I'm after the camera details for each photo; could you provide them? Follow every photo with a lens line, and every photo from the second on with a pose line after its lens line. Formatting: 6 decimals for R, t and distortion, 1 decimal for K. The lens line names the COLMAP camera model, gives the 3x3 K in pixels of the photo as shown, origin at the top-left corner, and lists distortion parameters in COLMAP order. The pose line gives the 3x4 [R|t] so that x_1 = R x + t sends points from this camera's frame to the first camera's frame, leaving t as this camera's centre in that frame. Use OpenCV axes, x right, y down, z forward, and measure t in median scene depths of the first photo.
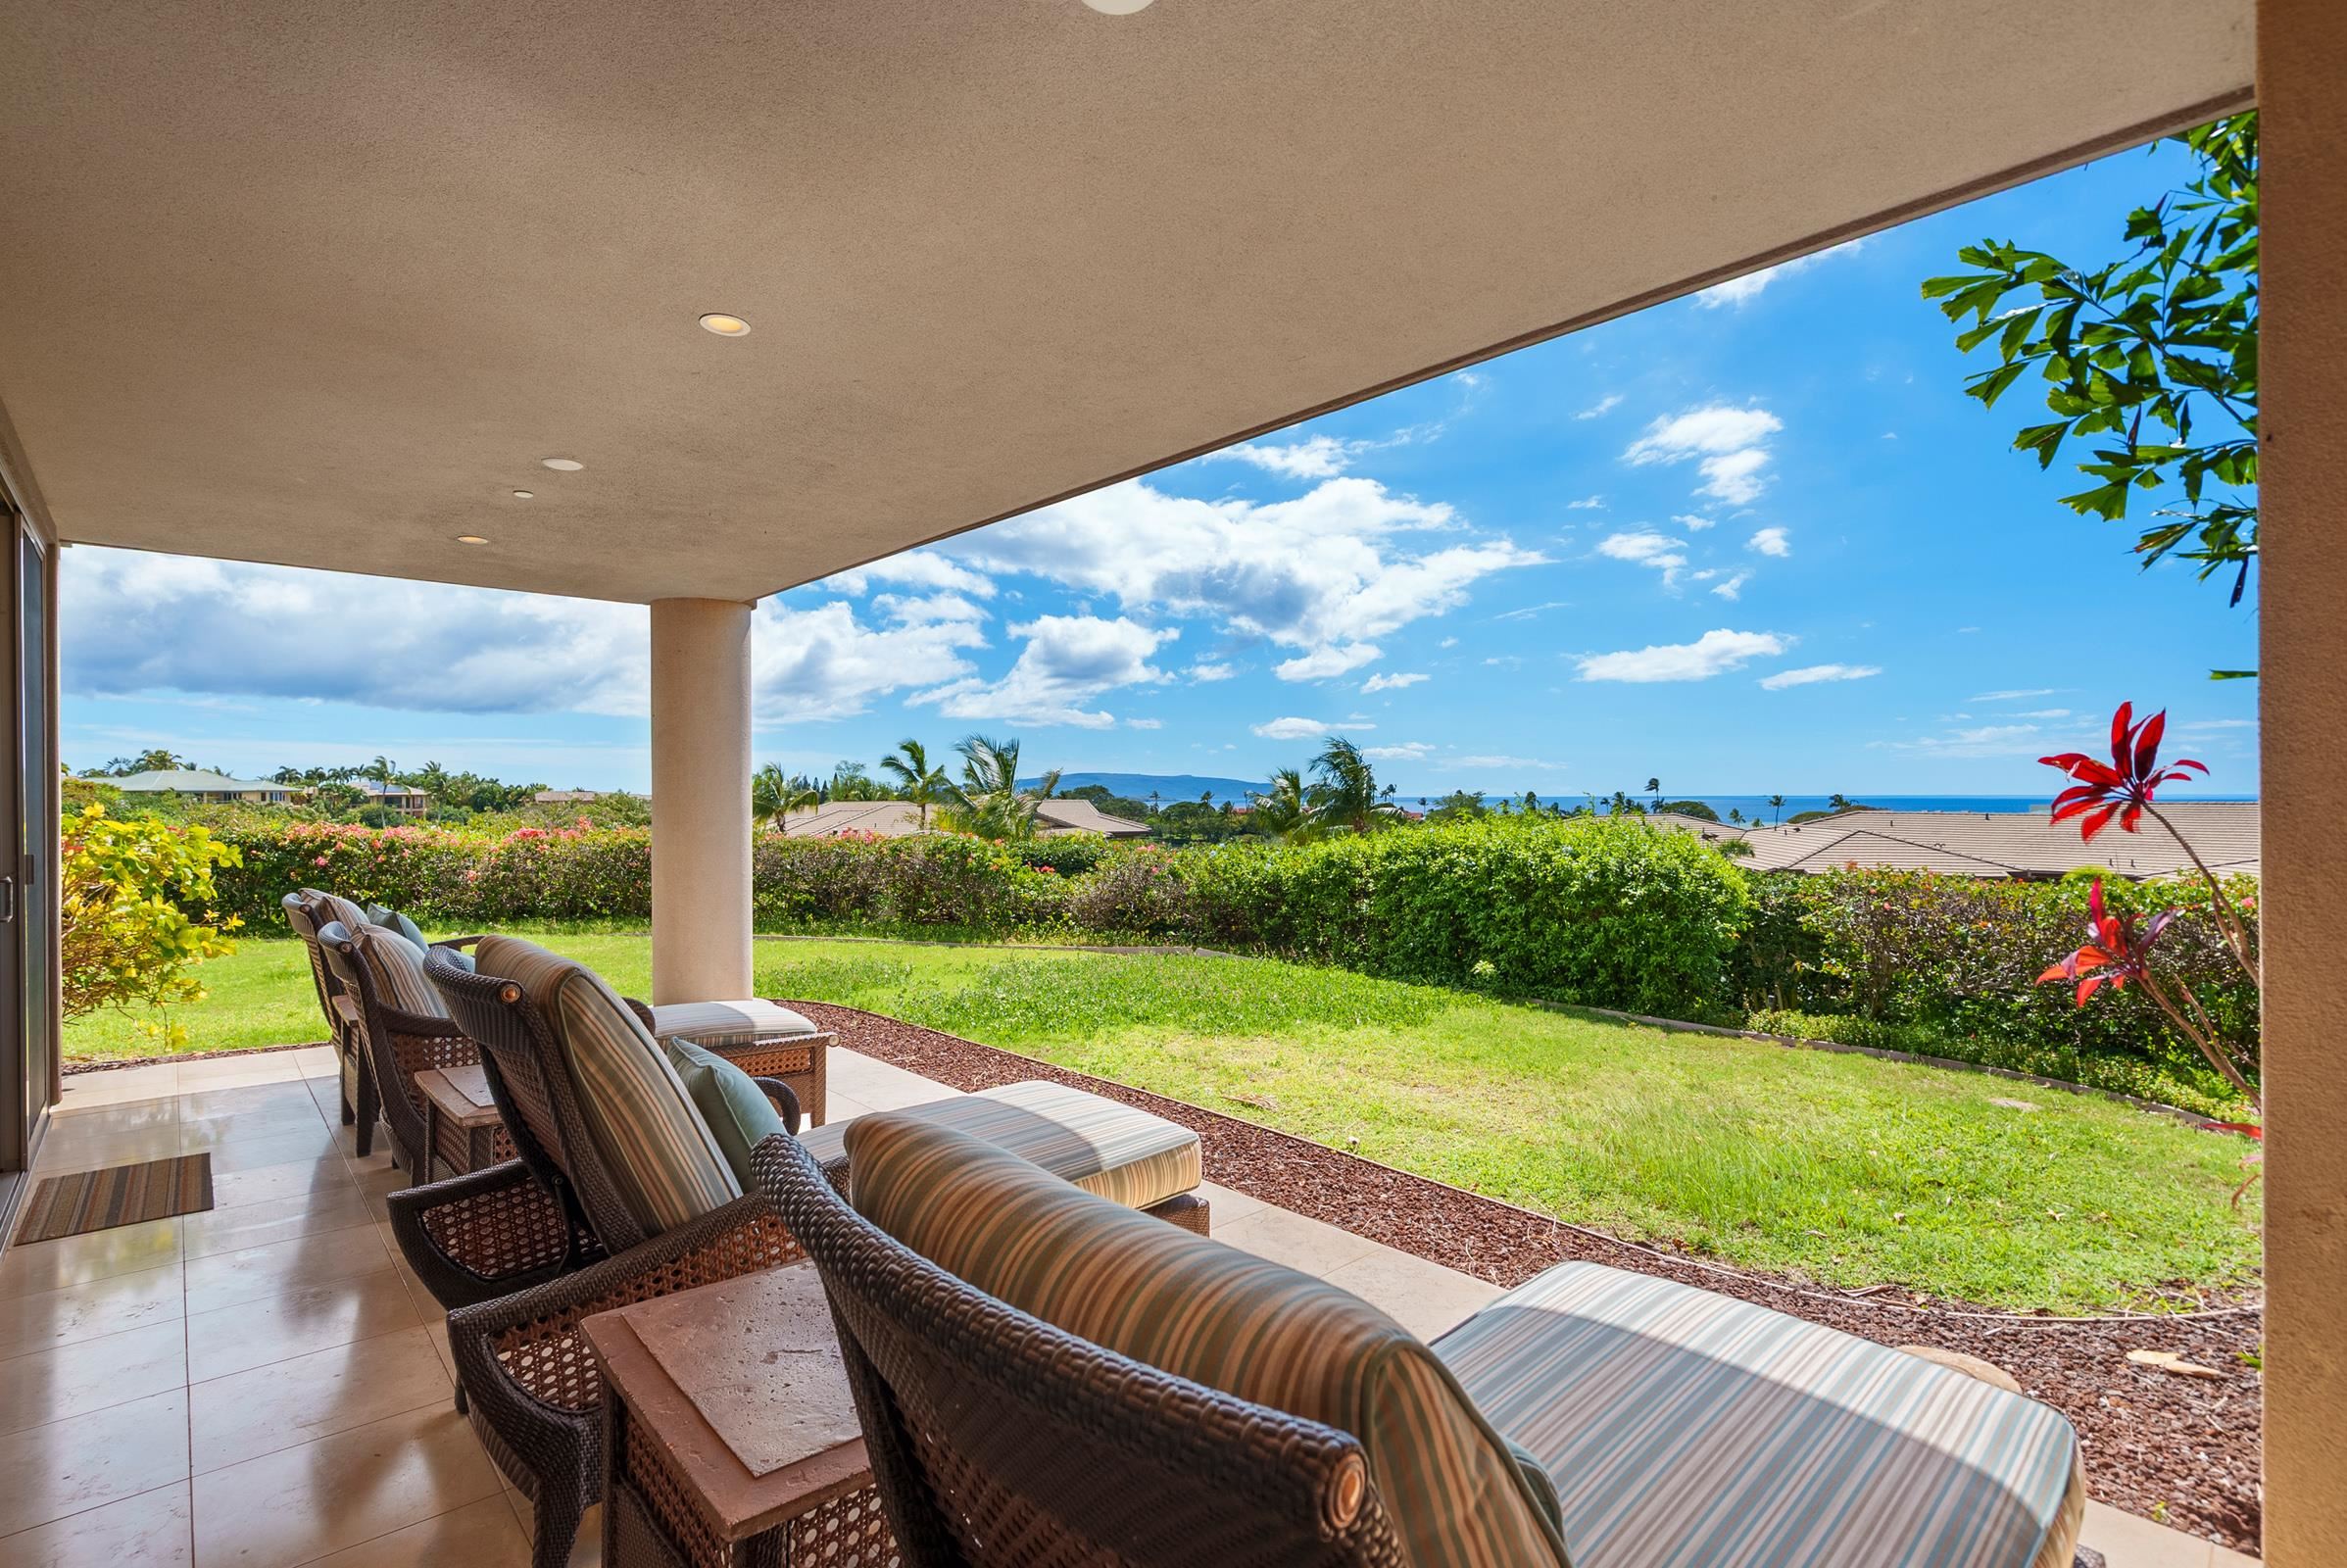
lens RADIAL K [[1063.0, 0, 1156.9], [0, 1063.0, 789.5], [0, 0, 1]] dist [-0.003076, 0.000085]
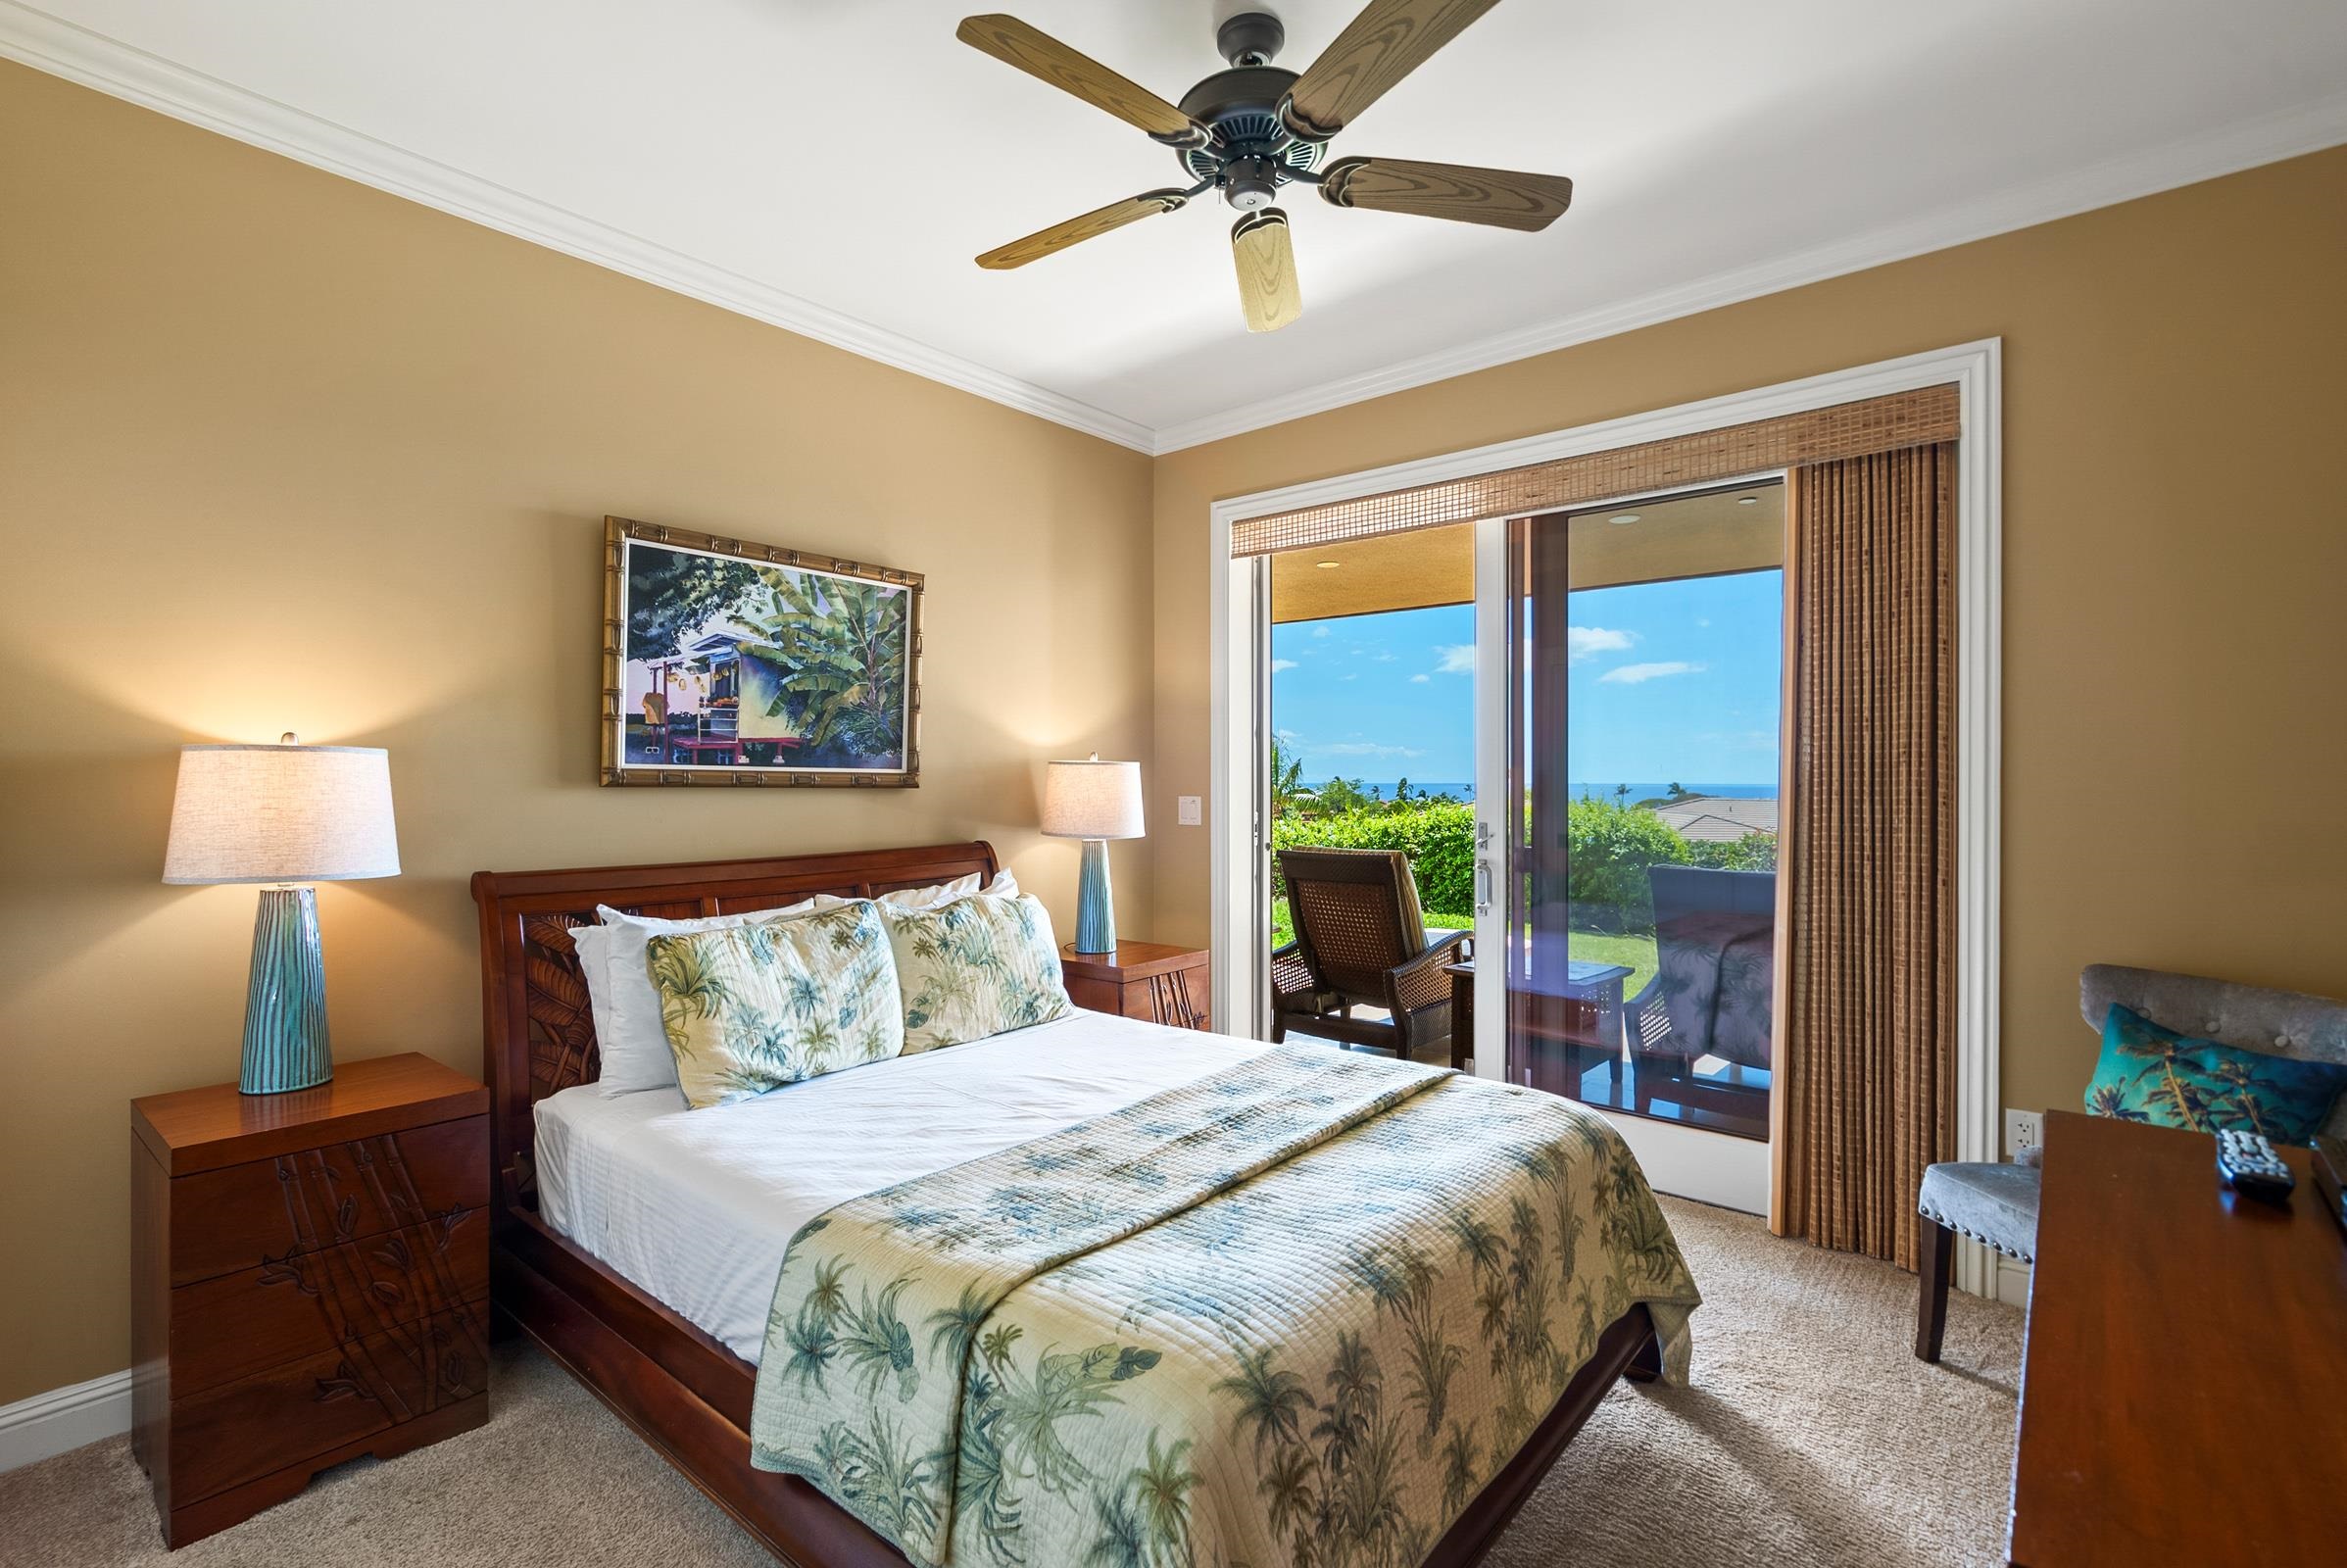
lens RADIAL K [[1063.0, 0, 1156.9], [0, 1063.0, 789.5], [0, 0, 1]] dist [-0.003076, 0.000085]
pose [[0.993214, 0.006685, 0.116109, -0.306162], [-0.008437, 0.999858, 0.014603, -0.004743], [-0.115995, -0.015484, 0.993129, -0.334880]]
